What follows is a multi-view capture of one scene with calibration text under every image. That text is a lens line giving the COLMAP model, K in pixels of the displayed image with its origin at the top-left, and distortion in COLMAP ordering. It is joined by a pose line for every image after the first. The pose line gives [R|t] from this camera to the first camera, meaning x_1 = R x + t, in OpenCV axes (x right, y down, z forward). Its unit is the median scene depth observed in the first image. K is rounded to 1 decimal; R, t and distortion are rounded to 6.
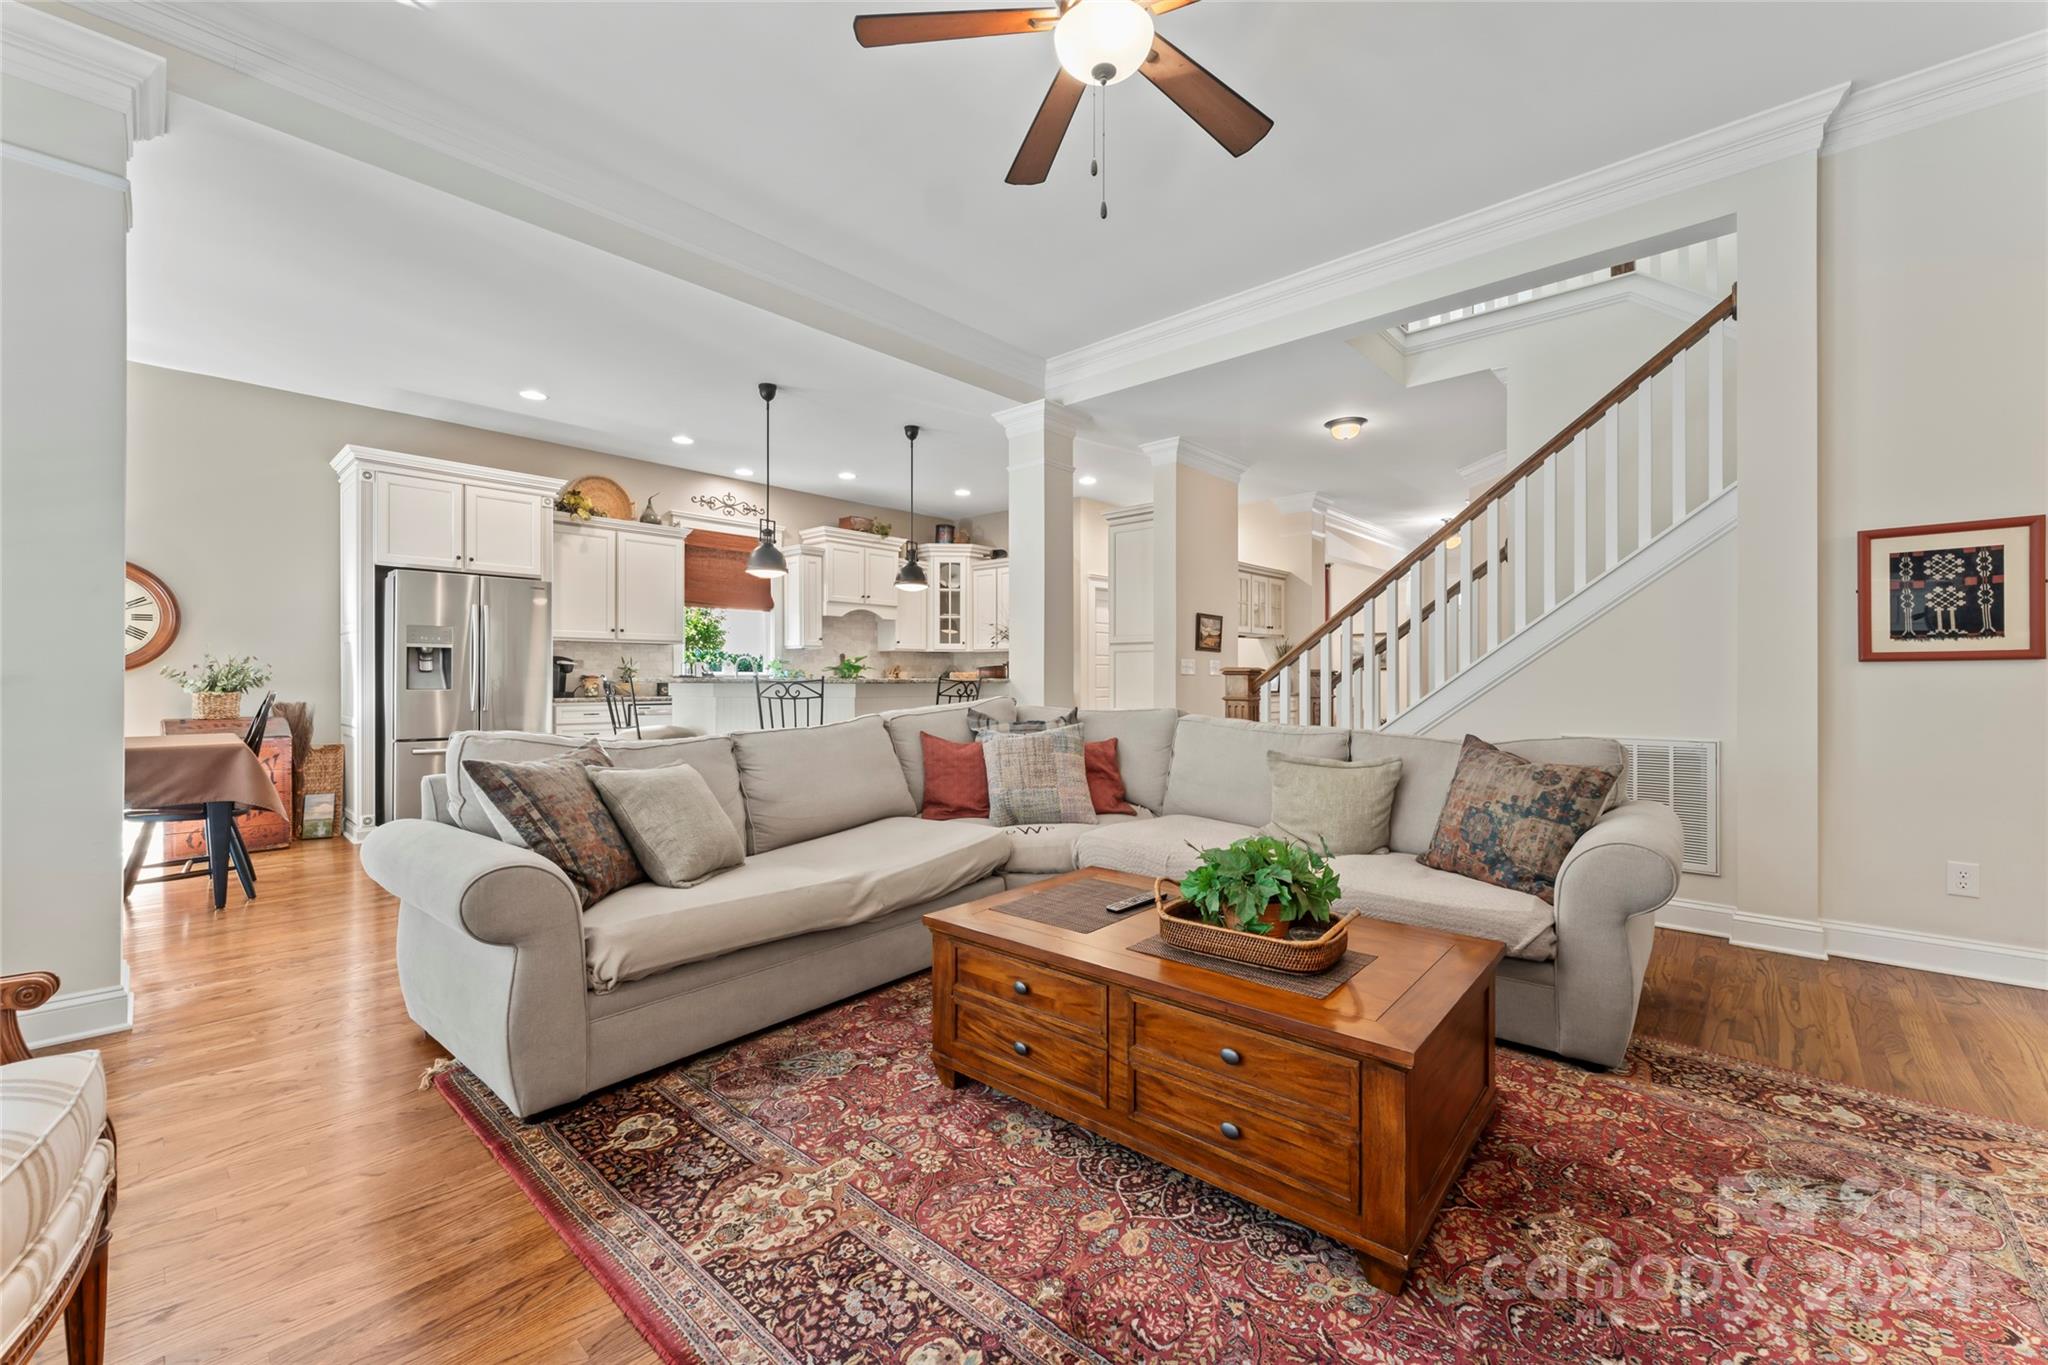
lens RADIAL K [[819.6, 0, 1020.8], [0, 819.6, 673.9], [0, 0, 1]] dist [-0.000660, -0.001138]
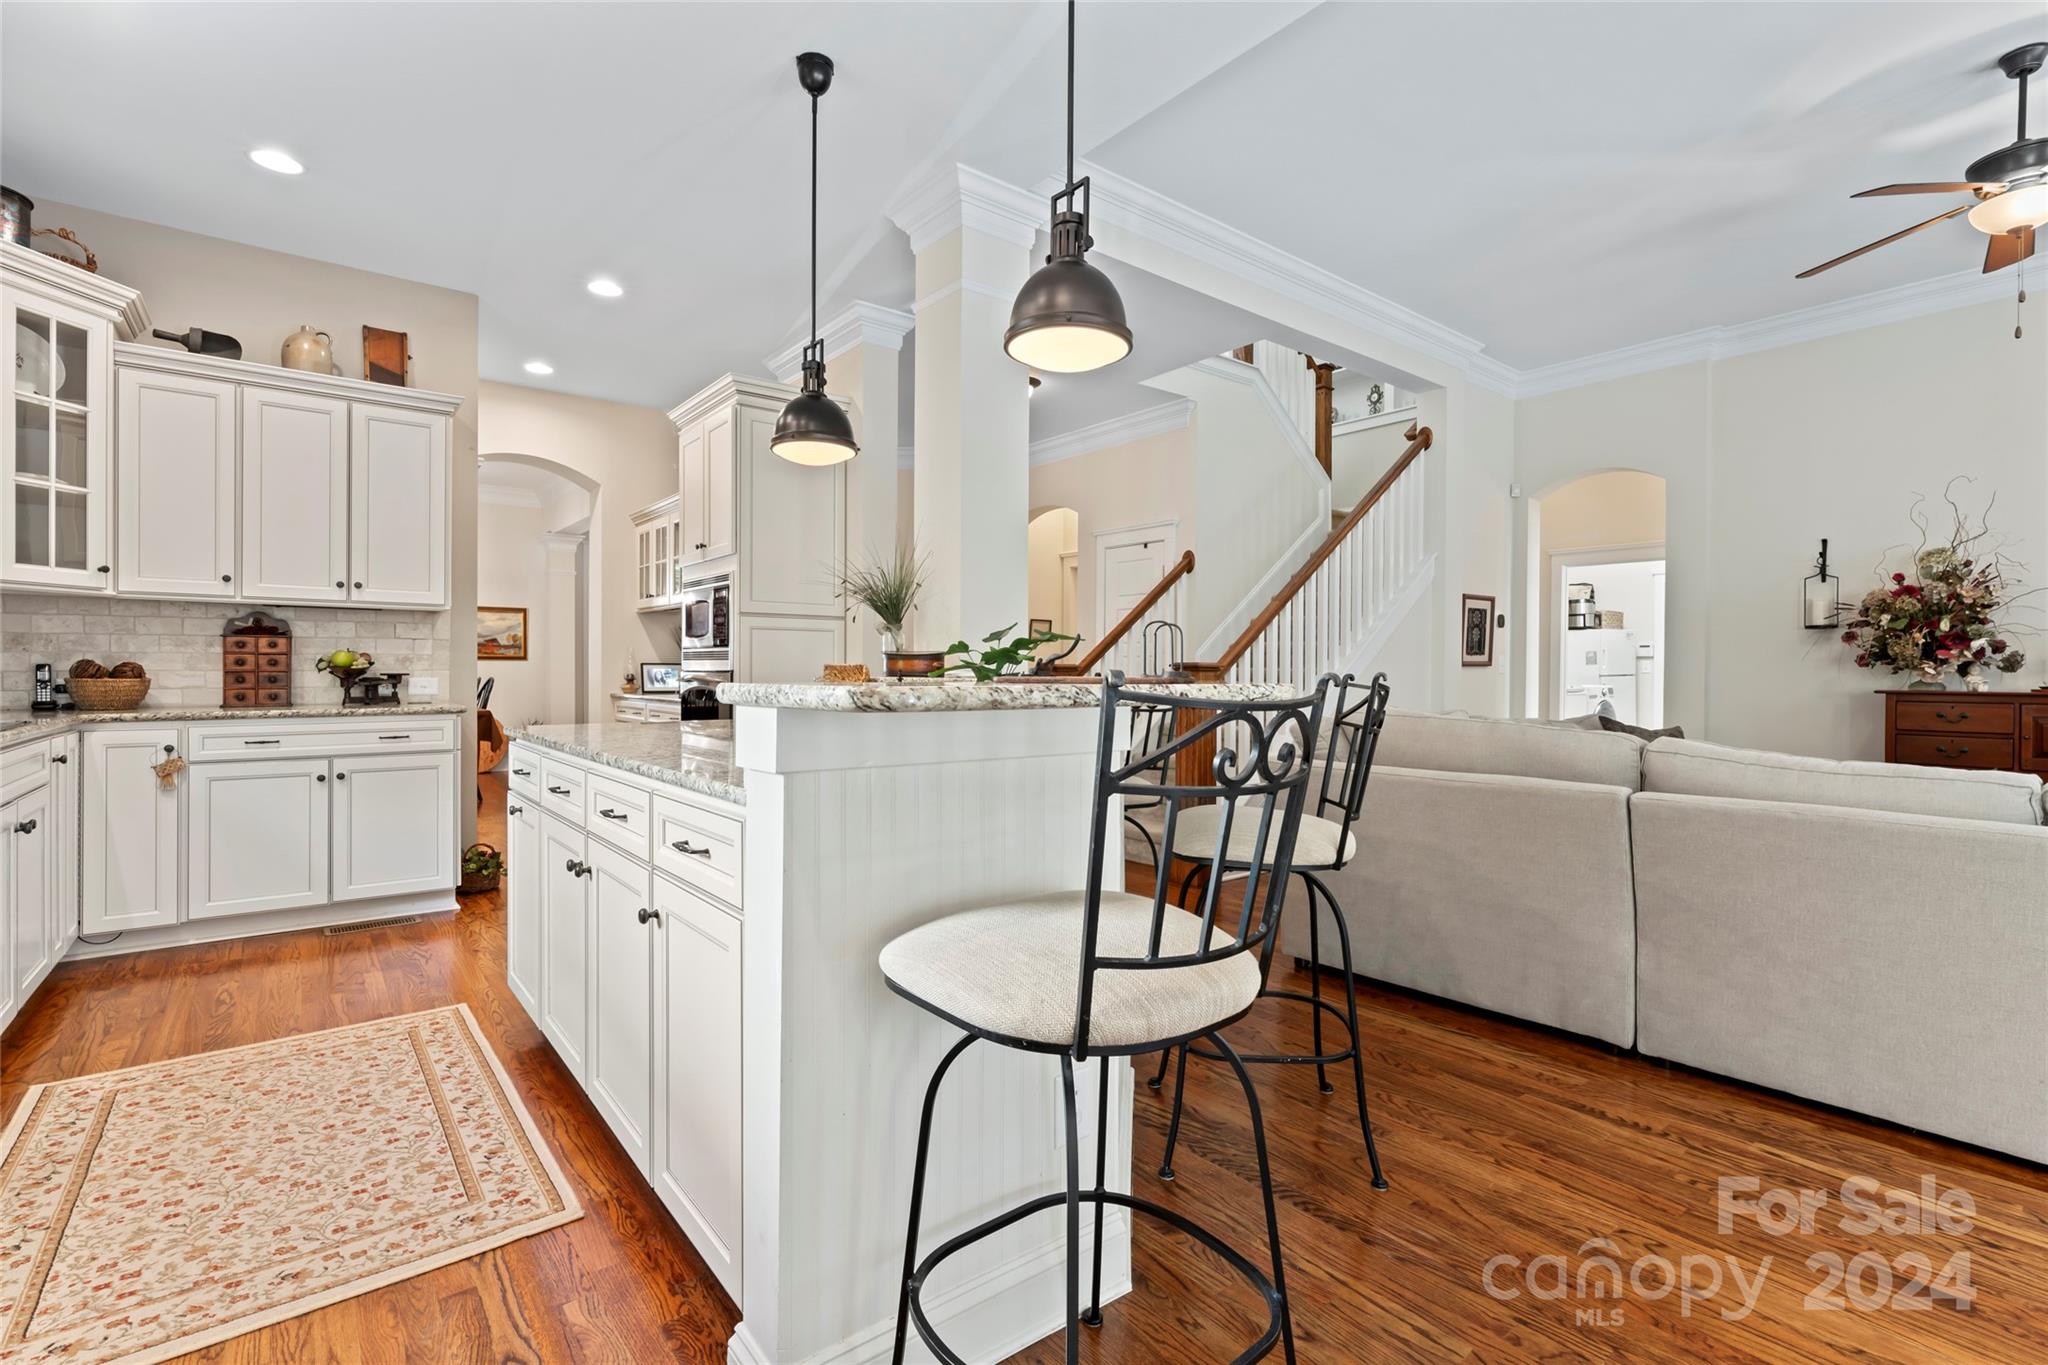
lens RADIAL K [[919.8, 0, 1013.3], [0, 919.8, 684.1], [0, 0, 1]] dist [-0.008184, 0.002466]
pose [[0.167984, -0.012971, 0.985704, -0.505886], [-0.009854, 0.999841, 0.014836, 0.000916], [-0.985740, -0.012205, 0.167830, 0.742335]]
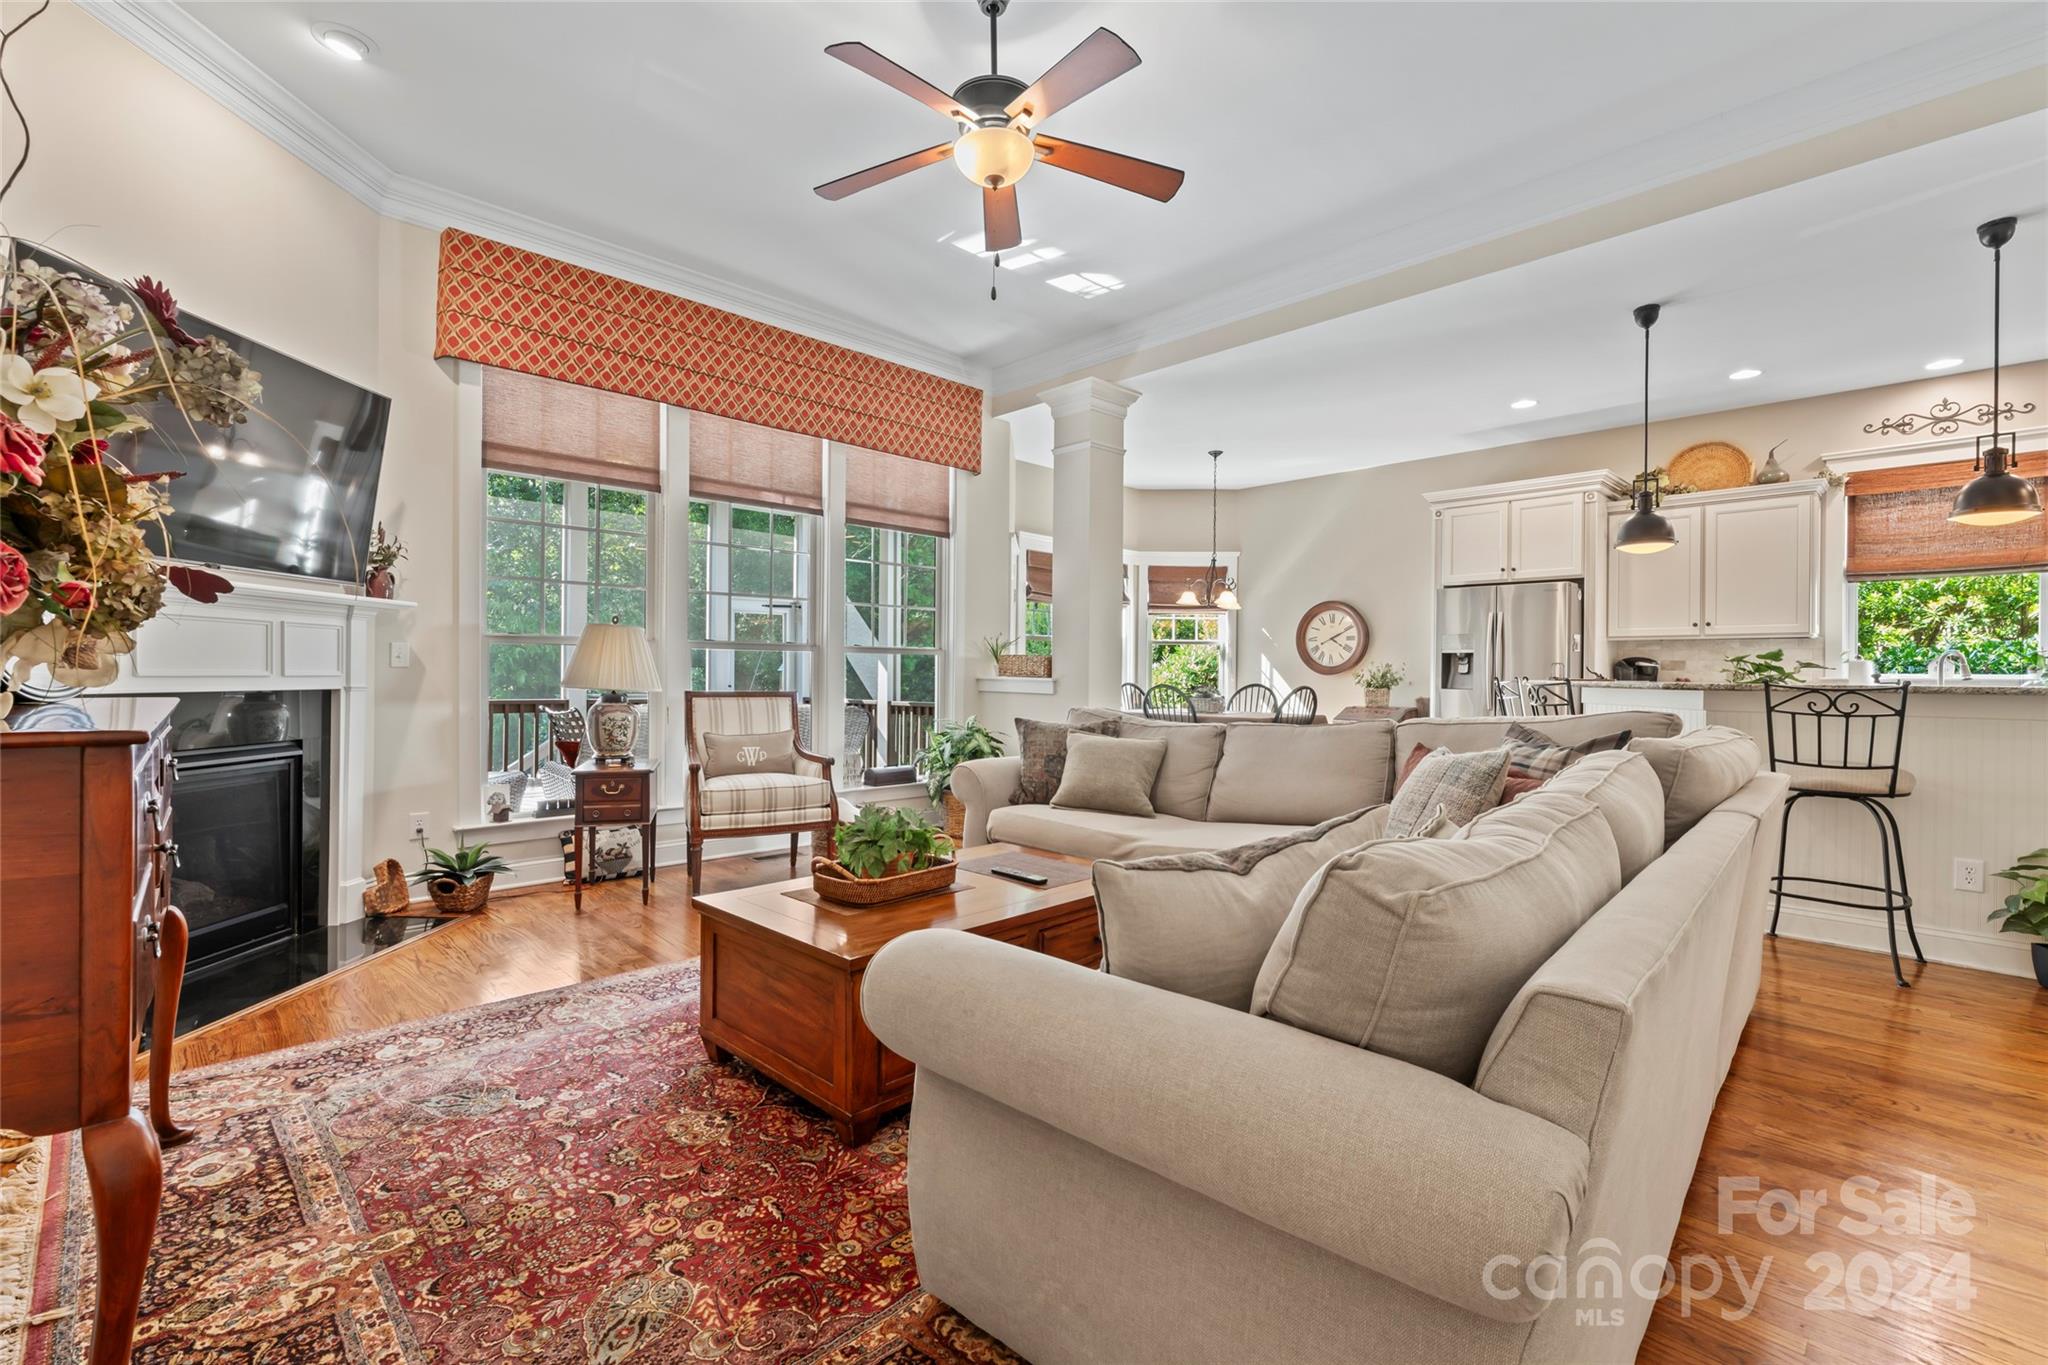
lens RADIAL K [[901.6, 0, 1027.2], [0, 901.6, 679.5], [0, 0, 1]] dist [0.004251, -0.000098]
pose [[-0.056162, 0.006856, -0.998398, 0.453250], [-0.002700, 0.999972, 0.007018, -0.001946], [0.998418, 0.003090, -0.056142, 0.354076]]
